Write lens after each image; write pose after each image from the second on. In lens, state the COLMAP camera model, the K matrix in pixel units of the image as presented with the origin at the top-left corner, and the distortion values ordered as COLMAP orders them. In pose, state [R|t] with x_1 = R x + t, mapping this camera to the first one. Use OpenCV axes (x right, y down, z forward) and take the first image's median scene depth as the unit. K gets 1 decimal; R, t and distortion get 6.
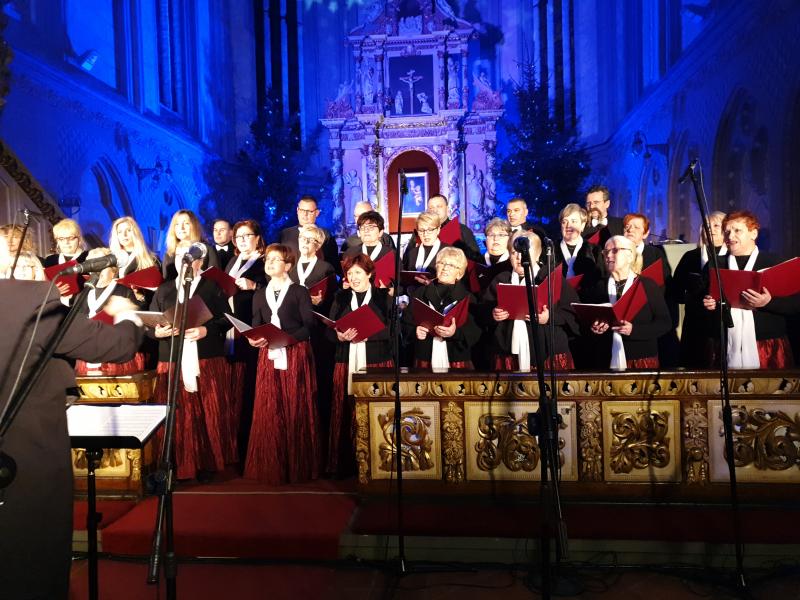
lens RADIAL K [[624.4, 0, 393.2], [0, 624.4, 302.1], [0, 0, 1]] dist [0.023692, -0.011240]
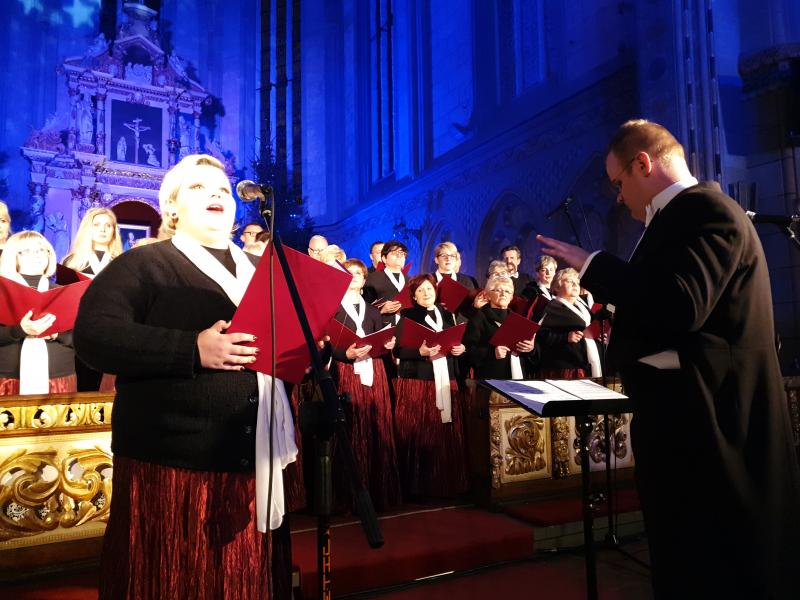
lens RADIAL K [[624.4, 0, 397.4], [0, 624.4, 301.8], [0, 0, 1]] dist [0.023692, -0.011240]
pose [[0.813093, 0.072119, 0.577649, -0.184284], [0.005532, 0.991294, -0.131548, 0.027418], [-0.582107, 0.110156, 0.805616, 0.052737]]
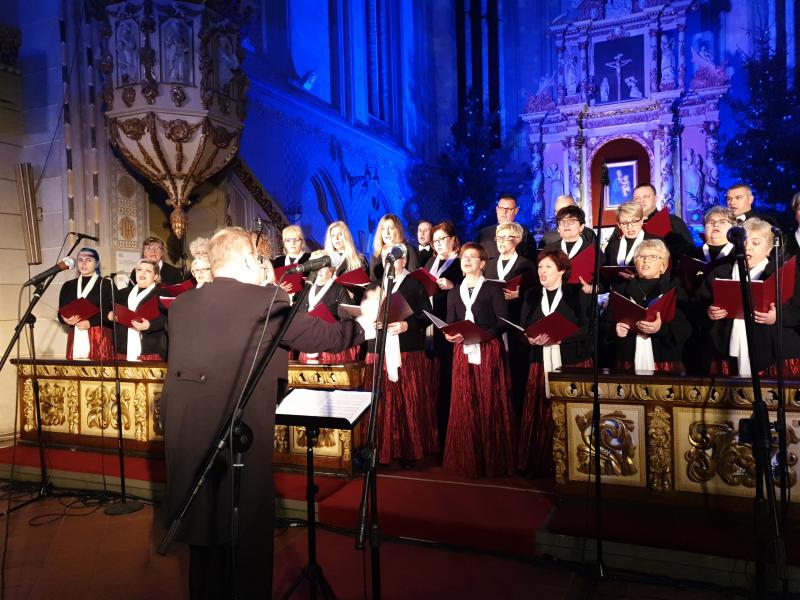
lens RADIAL K [[624.4, 0, 397.2], [0, 624.4, 305.4], [0, 0, 1]] dist [0.023692, -0.011240]
pose [[0.952289, 0.005482, -0.305147, 0.001722], [-0.002762, 0.999953, 0.009343, 0.000219], [0.305184, -0.008054, 0.952259, -0.003476]]
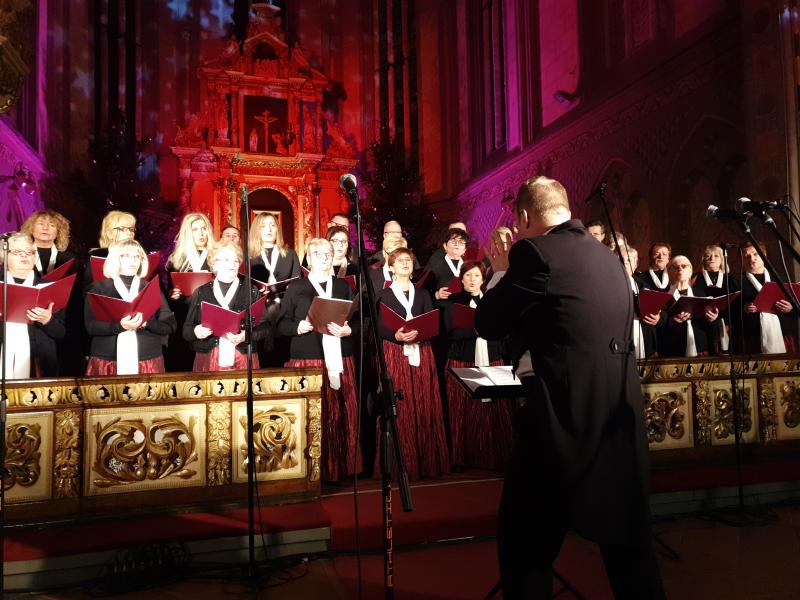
lens RADIAL K [[624.4, 0, 396.0], [0, 624.4, 300.6], [0, 0, 1]] dist [0.023692, -0.011240]
pose [[0.923880, 0.029942, 0.381509, -0.160782], [0.002941, 0.996349, -0.085321, 0.022755], [-0.382671, 0.079948, 0.920419, 0.014989]]
